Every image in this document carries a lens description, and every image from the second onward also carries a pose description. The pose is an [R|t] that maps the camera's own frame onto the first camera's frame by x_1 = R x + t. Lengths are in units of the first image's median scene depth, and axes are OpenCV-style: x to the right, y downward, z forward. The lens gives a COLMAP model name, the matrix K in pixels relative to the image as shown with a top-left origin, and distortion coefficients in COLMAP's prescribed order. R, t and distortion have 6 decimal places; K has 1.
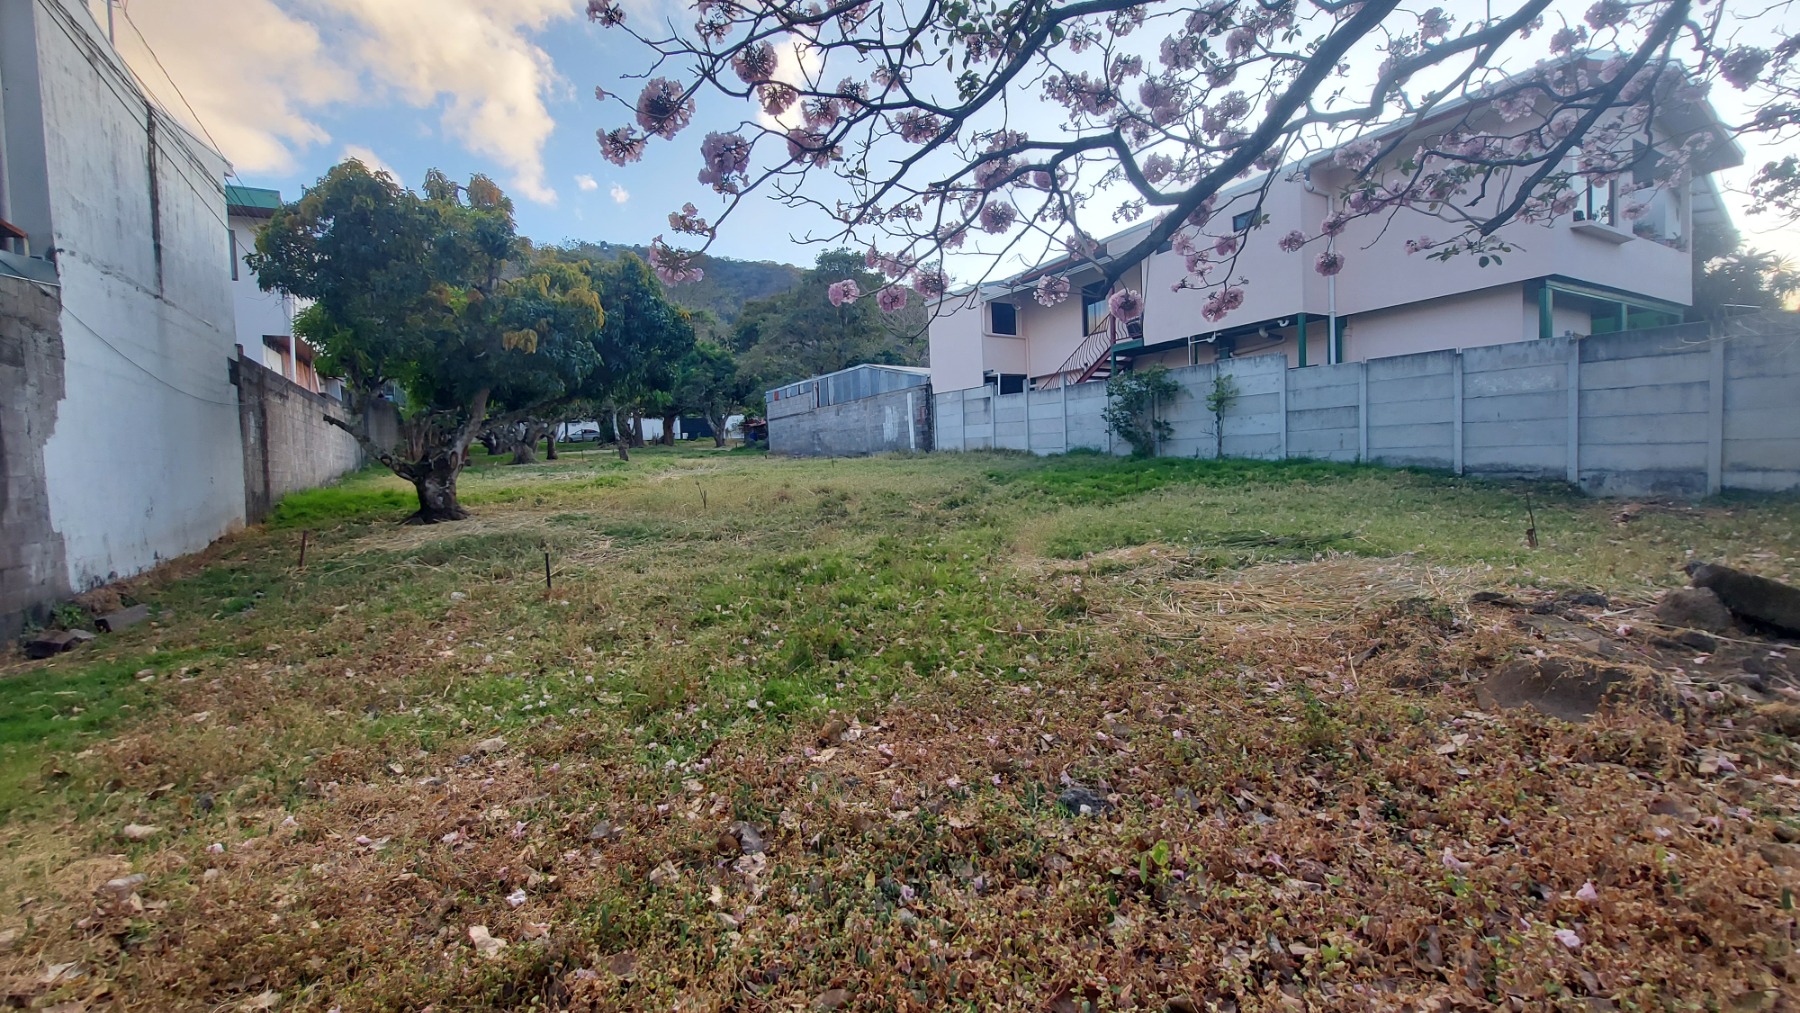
lens RADIAL K [[728.9, 0, 907.1], [0, 728.9, 510.6], [0, 0, 1]] dist [-0.027733, -0.000237]
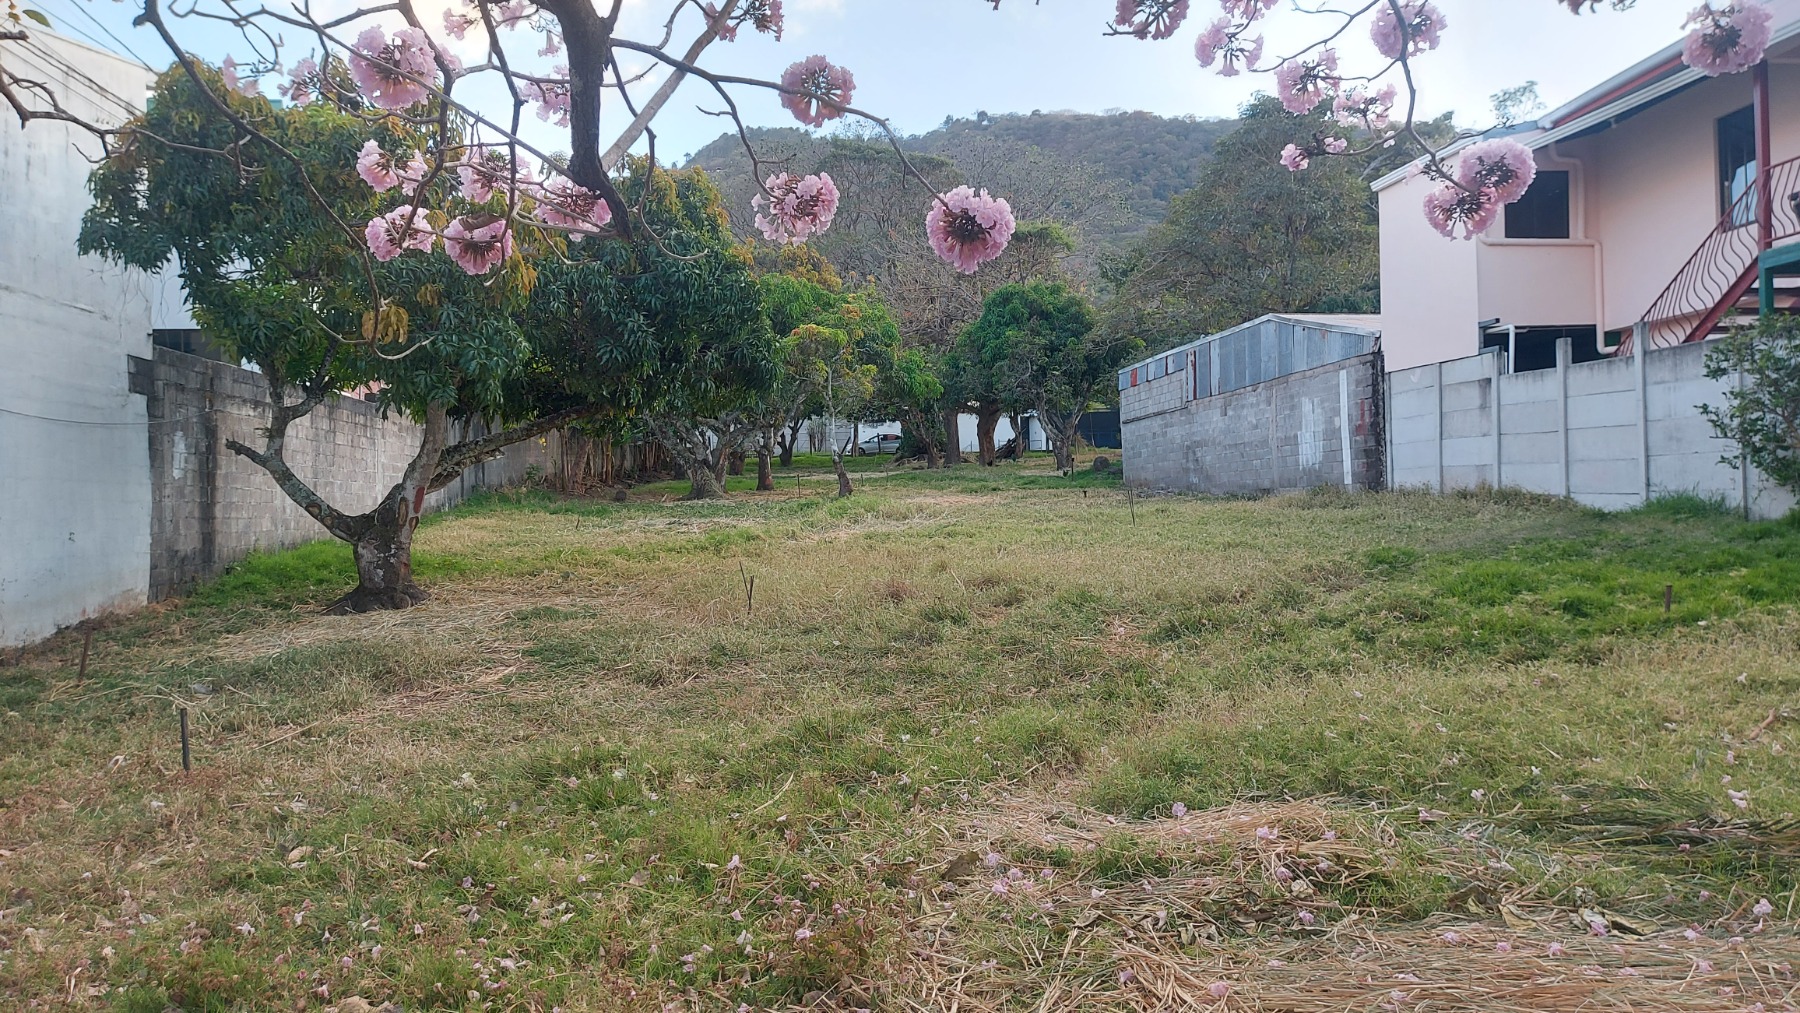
lens RADIAL K [[1323.1, 0, 902.9], [0, 1323.1, 511.8], [0, 0, 1]] dist [-0.008402, -0.008304]
pose [[0.902705, 0.020807, -0.429756, 0.132175], [-0.041322, 0.998405, -0.038460, -0.023704], [0.428271, 0.052476, 0.902125, 0.091472]]
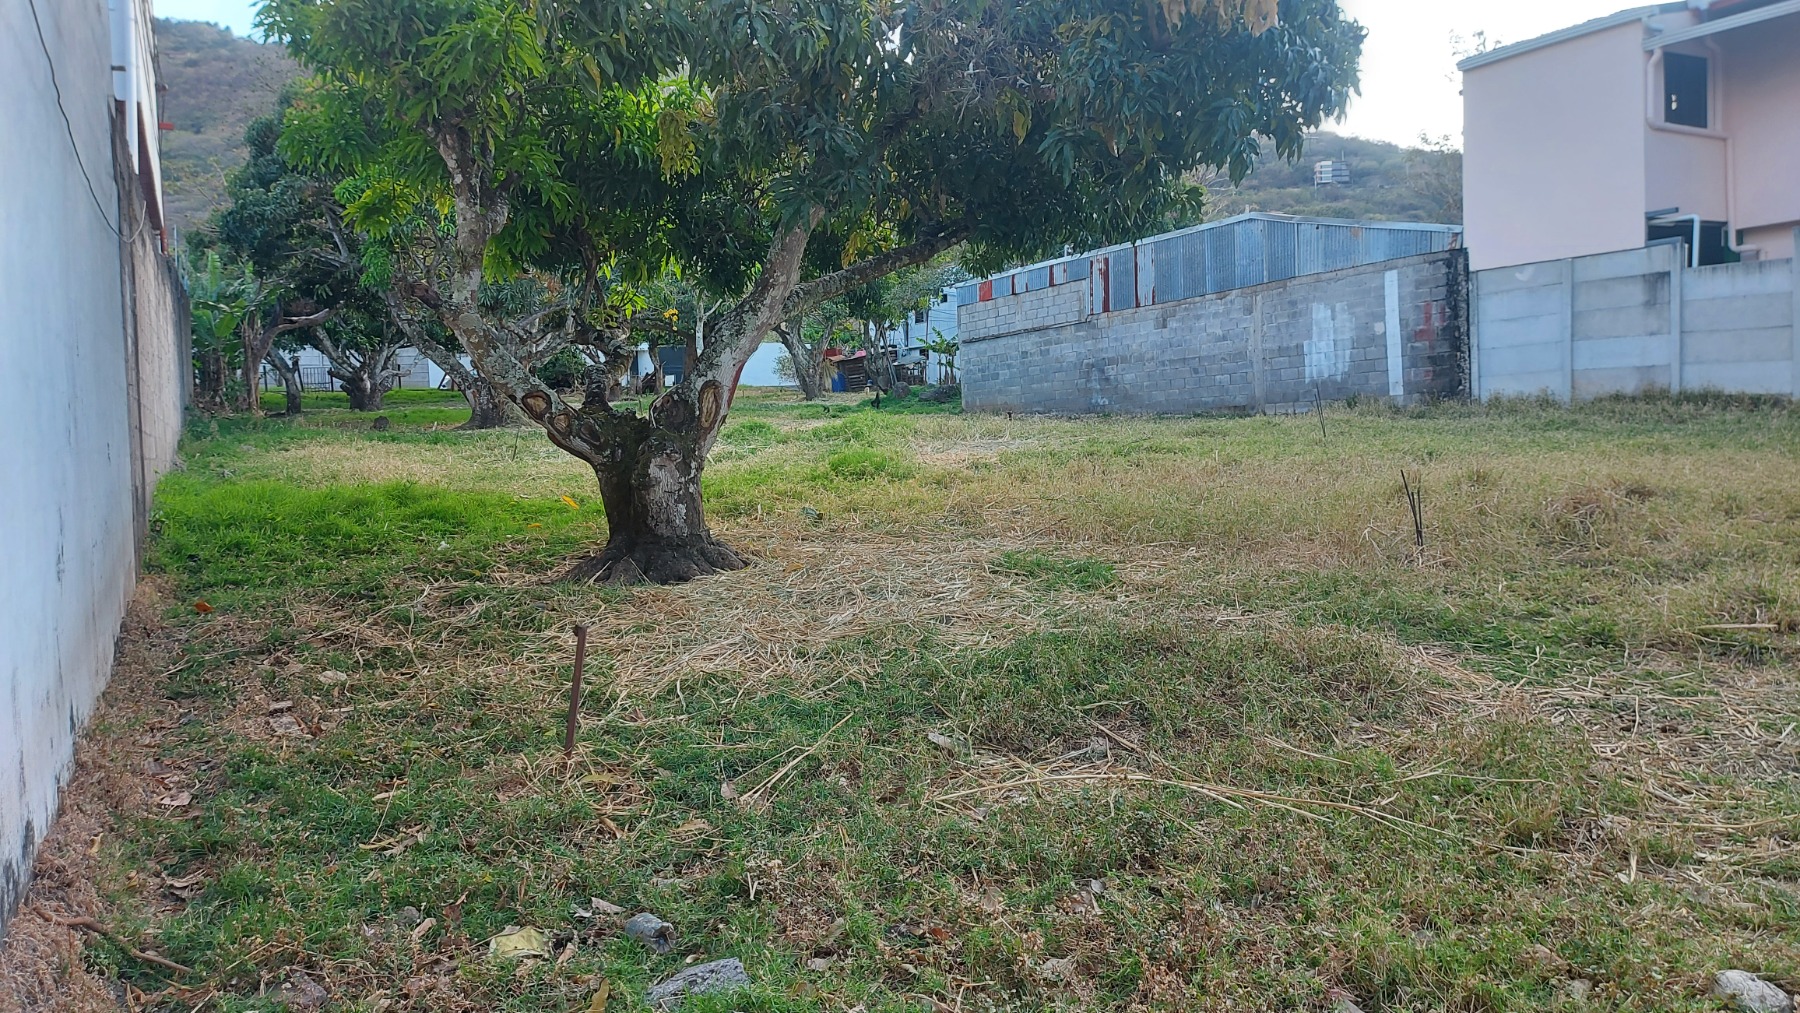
lens RADIAL K [[1323.1, 0, 893.7], [0, 1323.1, 509.7], [0, 0, 1]] dist [-0.008402, -0.008304]
pose [[0.997399, 0.005688, -0.071853, -0.270344], [-0.006418, 0.999930, -0.009943, -0.005668], [0.071792, 0.010378, 0.997366, 0.187649]]
